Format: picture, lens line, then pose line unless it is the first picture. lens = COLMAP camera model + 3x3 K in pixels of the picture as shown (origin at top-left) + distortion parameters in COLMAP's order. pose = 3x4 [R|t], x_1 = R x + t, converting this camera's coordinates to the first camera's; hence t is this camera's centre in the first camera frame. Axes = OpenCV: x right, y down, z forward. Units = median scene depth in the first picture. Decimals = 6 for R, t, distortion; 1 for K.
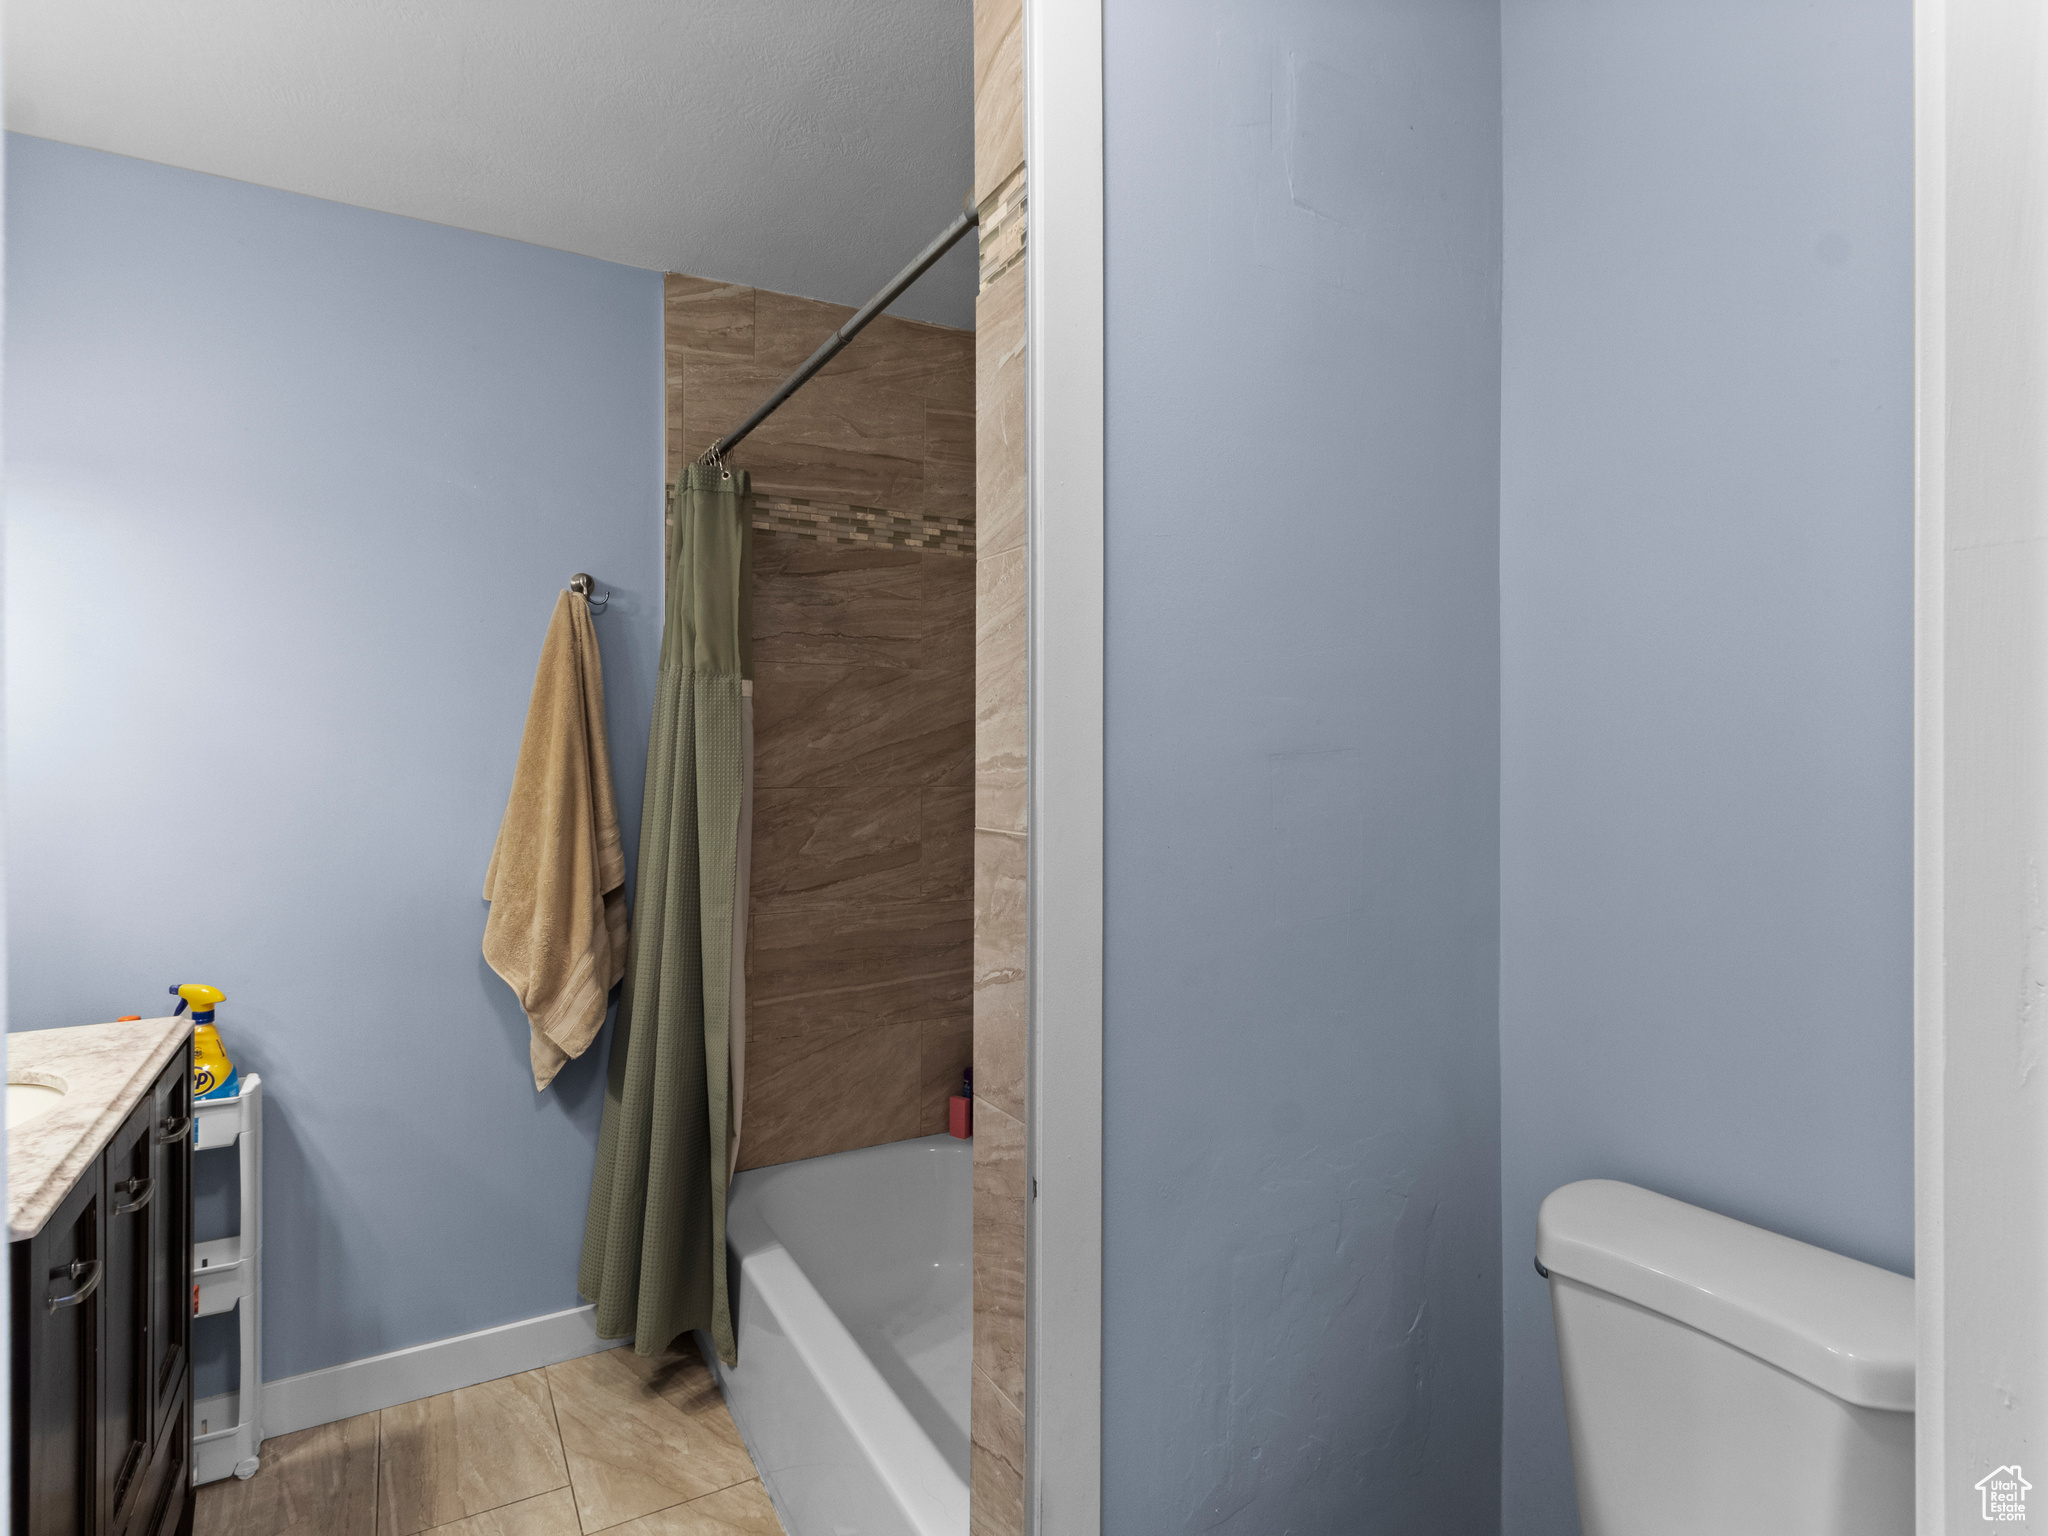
lens RADIAL K [[1085.9, 0, 1017.0], [0, 1085.9, 760.7], [0, 0, 1]] dist [0.002116, -0.000542]
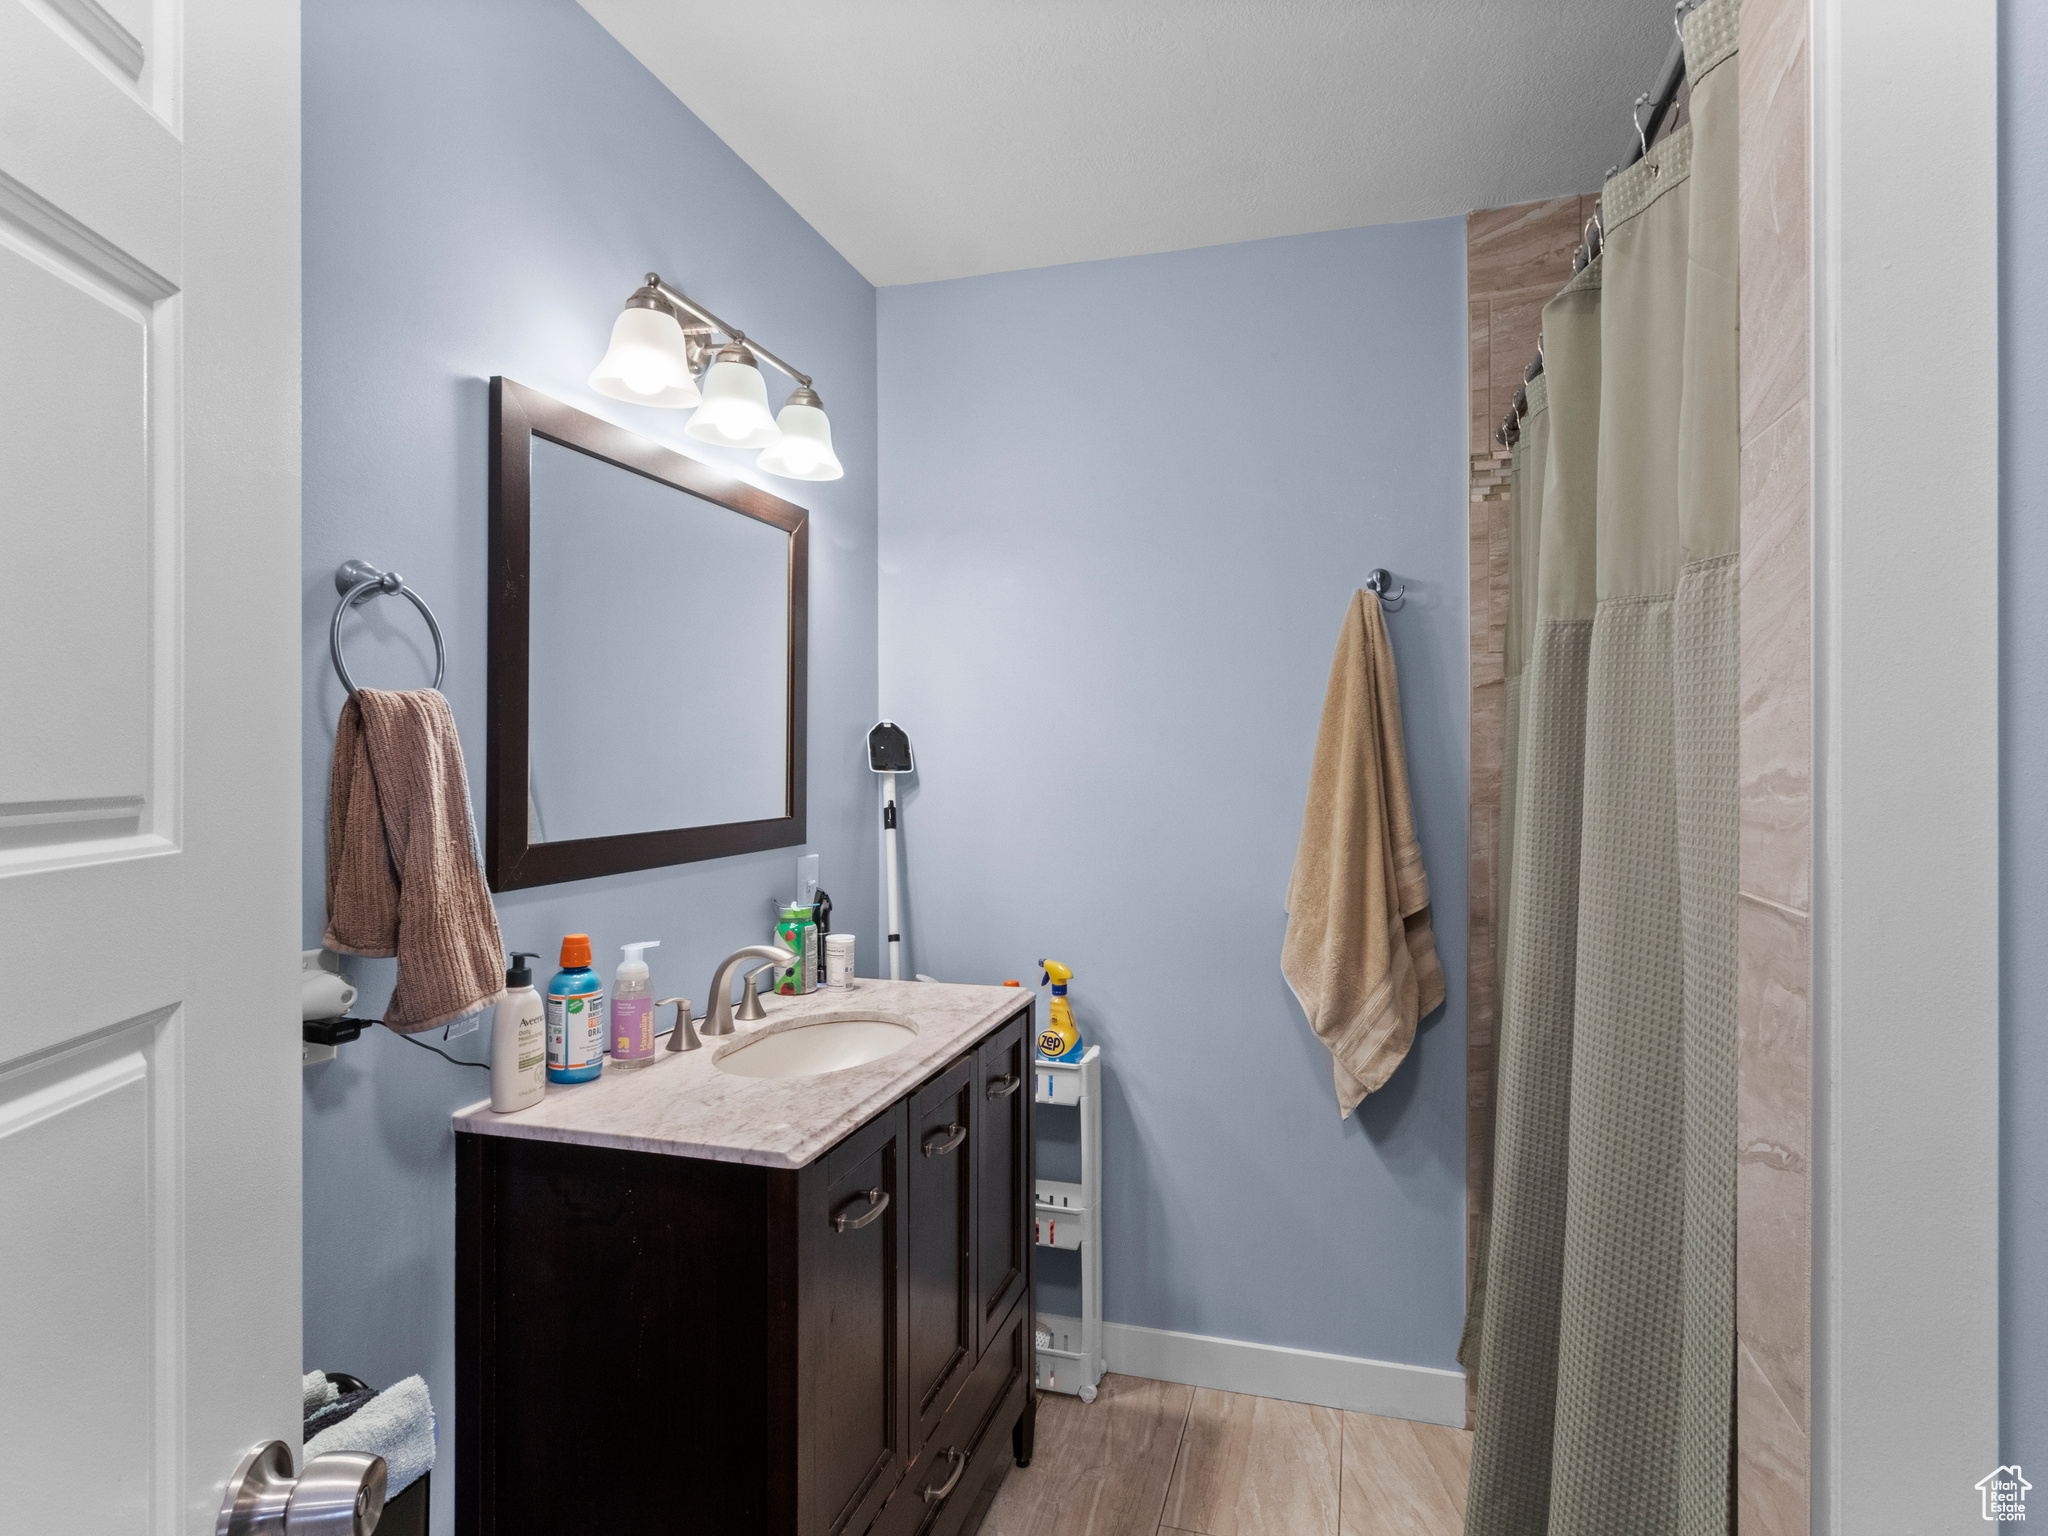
lens RADIAL K [[1085.9, 0, 1037.7], [0, 1085.9, 759.6], [0, 0, 1]] dist [0.002116, -0.000542]
pose [[0.700149, -0.001417, -0.713995, 0.064175], [-0.004154, 0.999973, -0.006058, -0.003490], [0.713985, 0.007207, 0.700124, 0.160594]]
